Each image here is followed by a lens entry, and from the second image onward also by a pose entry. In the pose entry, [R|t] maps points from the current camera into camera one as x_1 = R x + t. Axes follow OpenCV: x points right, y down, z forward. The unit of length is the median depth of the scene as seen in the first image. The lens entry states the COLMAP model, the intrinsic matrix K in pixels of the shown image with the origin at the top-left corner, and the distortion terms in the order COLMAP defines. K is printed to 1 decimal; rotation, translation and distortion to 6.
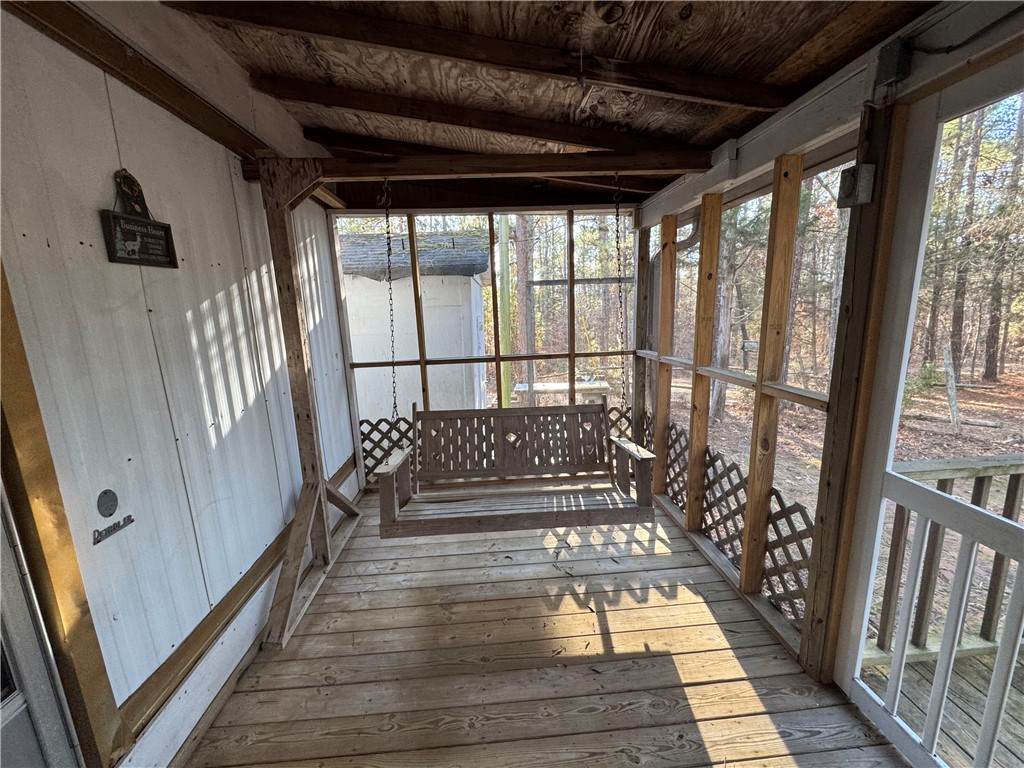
lens RADIAL K [[407.4, 0, 513.4], [0, 407.4, 384.5], [0, 0, 1]] dist [-0.003864, 0.000489]
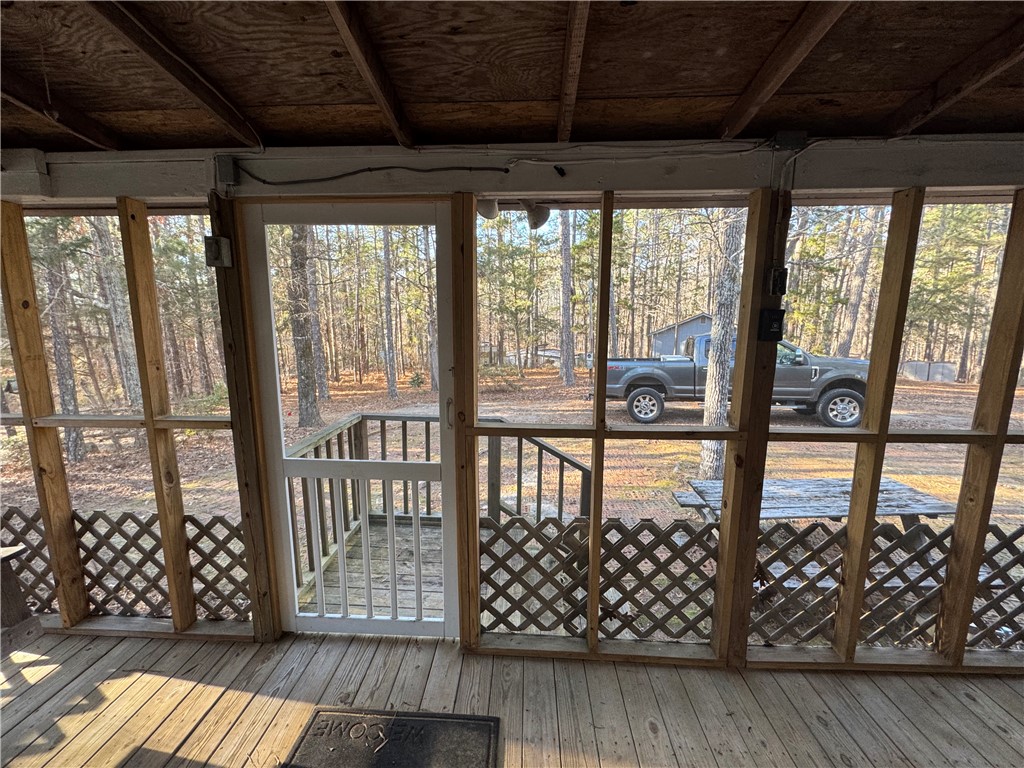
lens RADIAL K [[407.4, 0, 508.1], [0, 407.4, 384.9], [0, 0, 1]] dist [-0.003864, 0.000489]
pose [[0.116692, -0.121734, 0.985679, -0.249424], [0.180256, 0.978572, 0.099517, -0.026183], [-0.976673, 0.166062, 0.136135, -0.000313]]
